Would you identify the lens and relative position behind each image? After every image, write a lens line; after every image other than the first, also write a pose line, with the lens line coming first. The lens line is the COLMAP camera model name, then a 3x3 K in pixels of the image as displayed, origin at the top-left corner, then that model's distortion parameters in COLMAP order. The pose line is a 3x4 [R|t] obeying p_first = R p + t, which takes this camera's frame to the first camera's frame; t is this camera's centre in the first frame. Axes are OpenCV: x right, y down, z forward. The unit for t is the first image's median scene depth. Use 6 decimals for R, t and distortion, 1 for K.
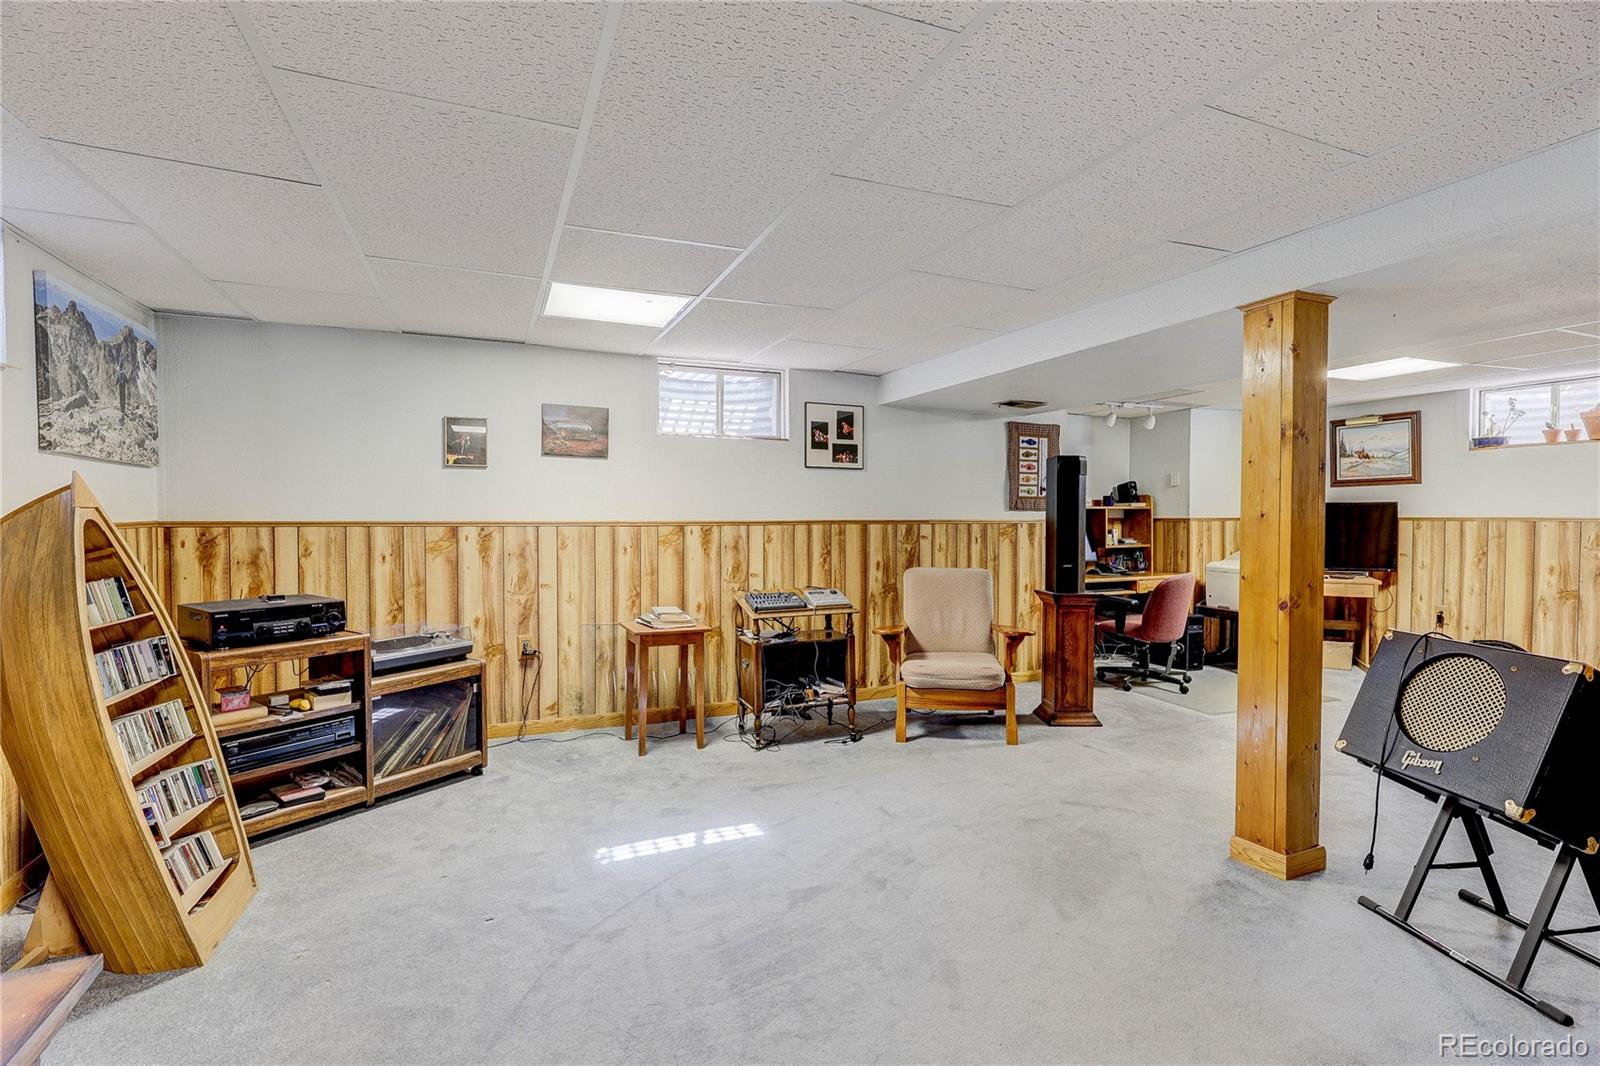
lens RADIAL K [[767.2, 0, 808.5], [0, 767.2, 533.0], [0, 0, 1]] dist [0.000474, -0.000845]
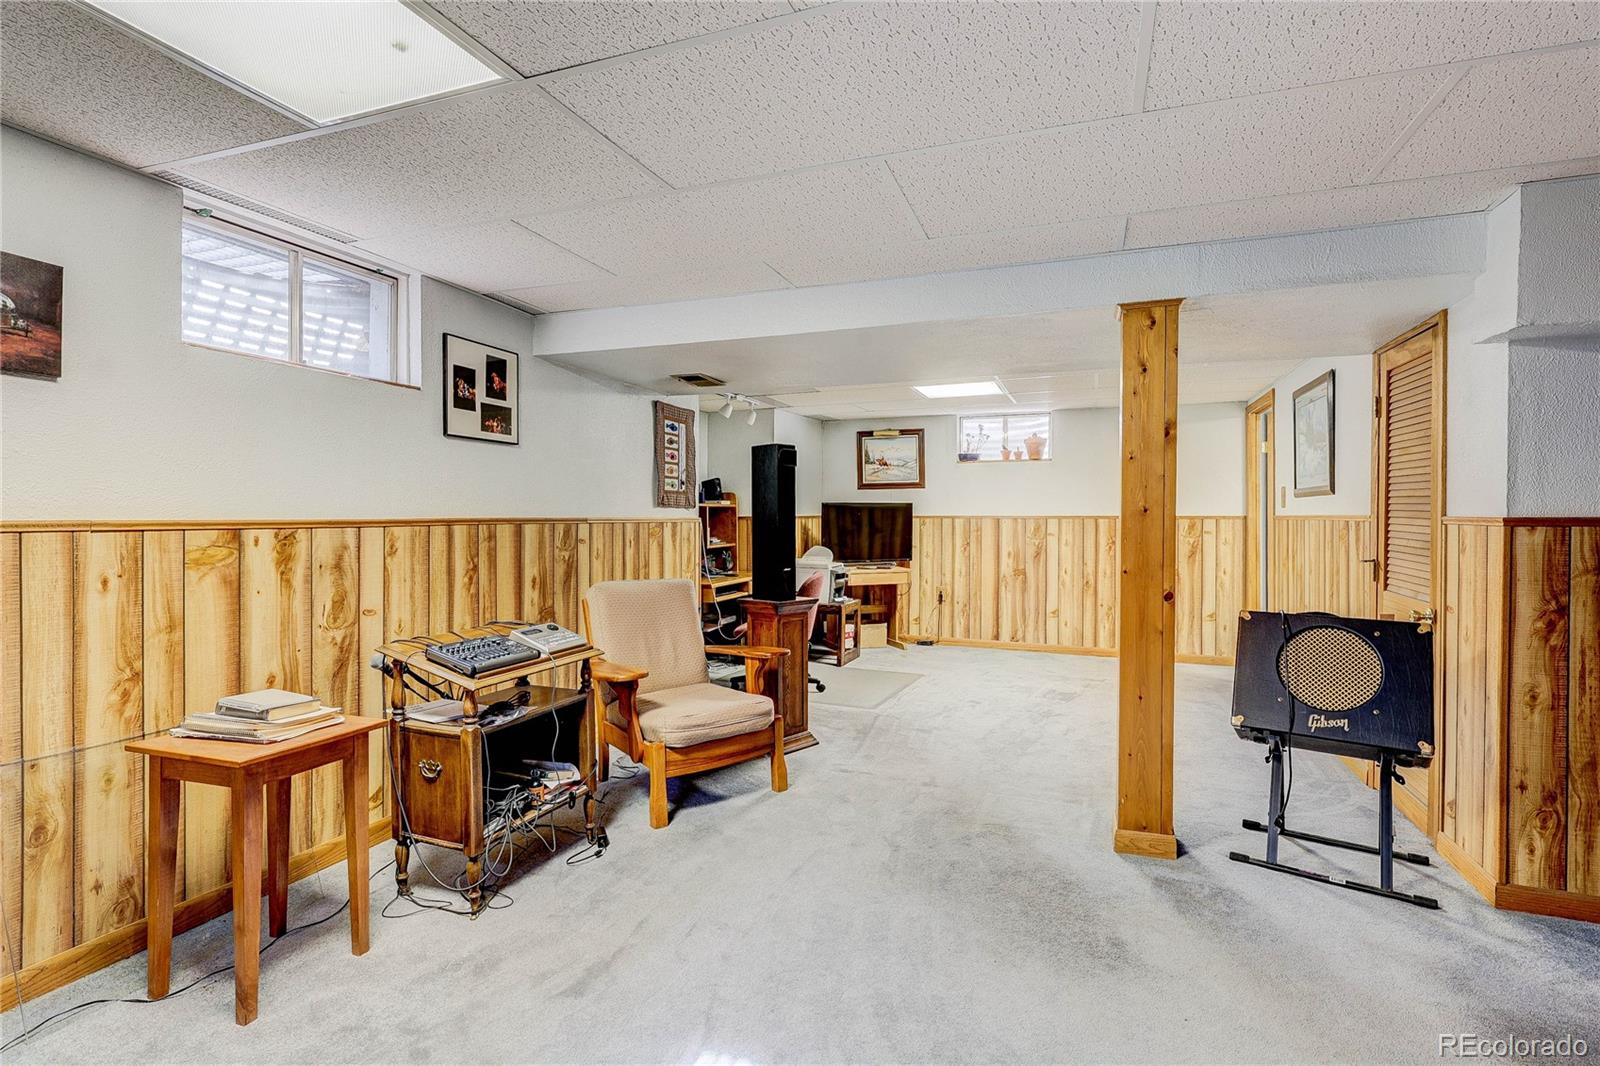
lens RADIAL K [[767.2, 0, 820.7], [0, 767.2, 525.1], [0, 0, 1]] dist [0.000474, -0.000845]
pose [[0.685924, -0.008110, 0.727628, -0.230941], [0.016125, 0.999862, -0.004056, -0.003267], [-0.727495, 0.014515, 0.685960, 0.308972]]
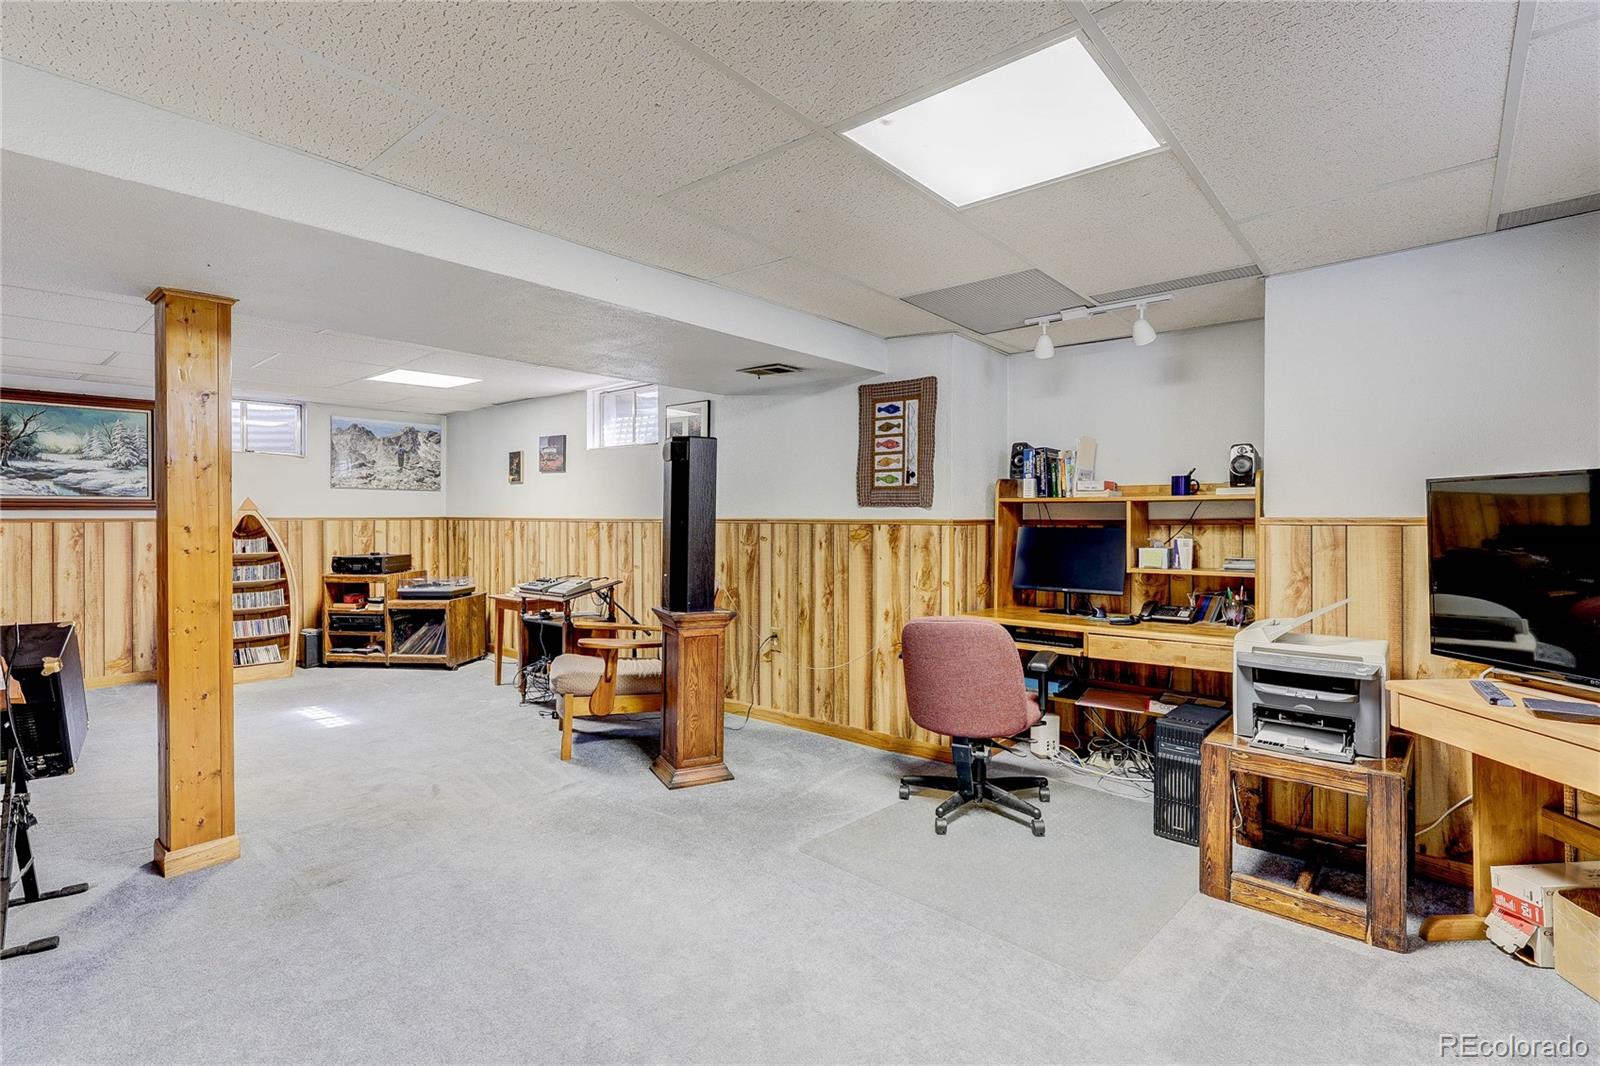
lens RADIAL K [[767.2, 0, 796.3], [0, 767.2, 522.8], [0, 0, 1]] dist [0.000474, -0.000845]
pose [[0.422194, 0.010658, -0.906443, 0.932223], [-0.018411, 0.999825, 0.003181, -0.015227], [0.906318, 0.015345, 0.422317, 0.655011]]
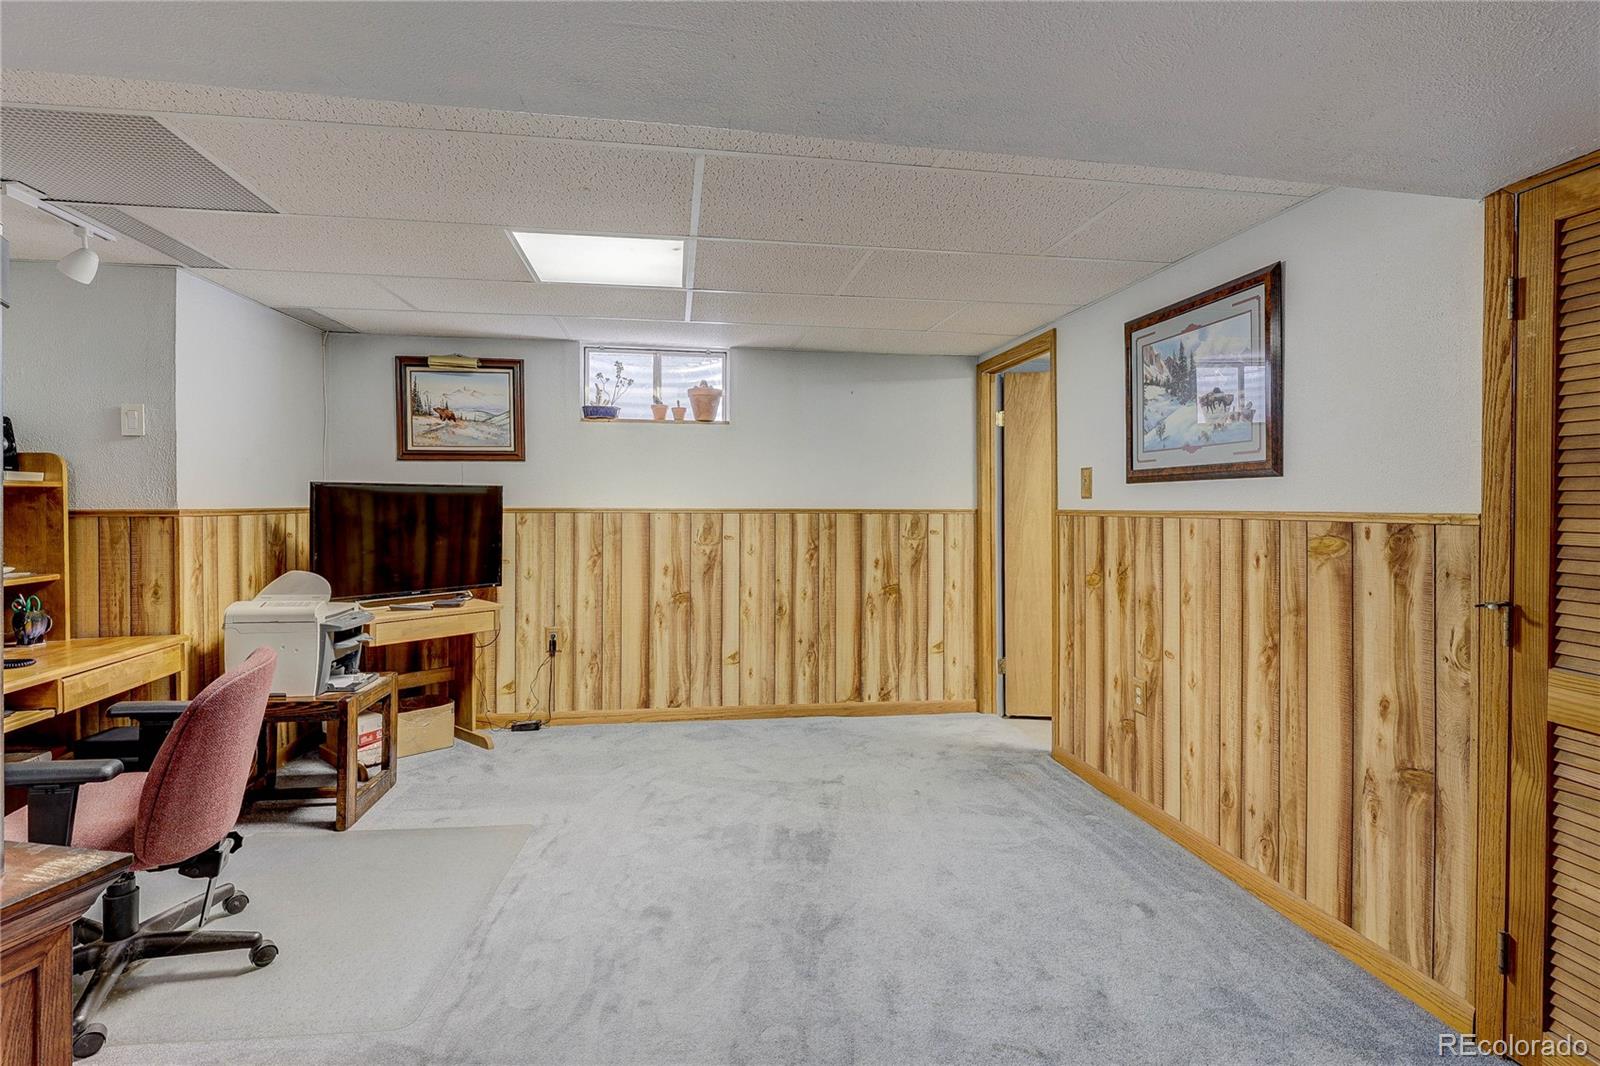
lens RADIAL K [[767.2, 0, 798.0], [0, 767.2, 508.7], [0, 0, 1]] dist [0.000474, -0.000845]
pose [[0.252493, -0.001406, 0.967598, 0.180582], [0.019016, 0.999813, -0.003509, -0.013613], [-0.967412, 0.019285, 0.252473, 0.627724]]
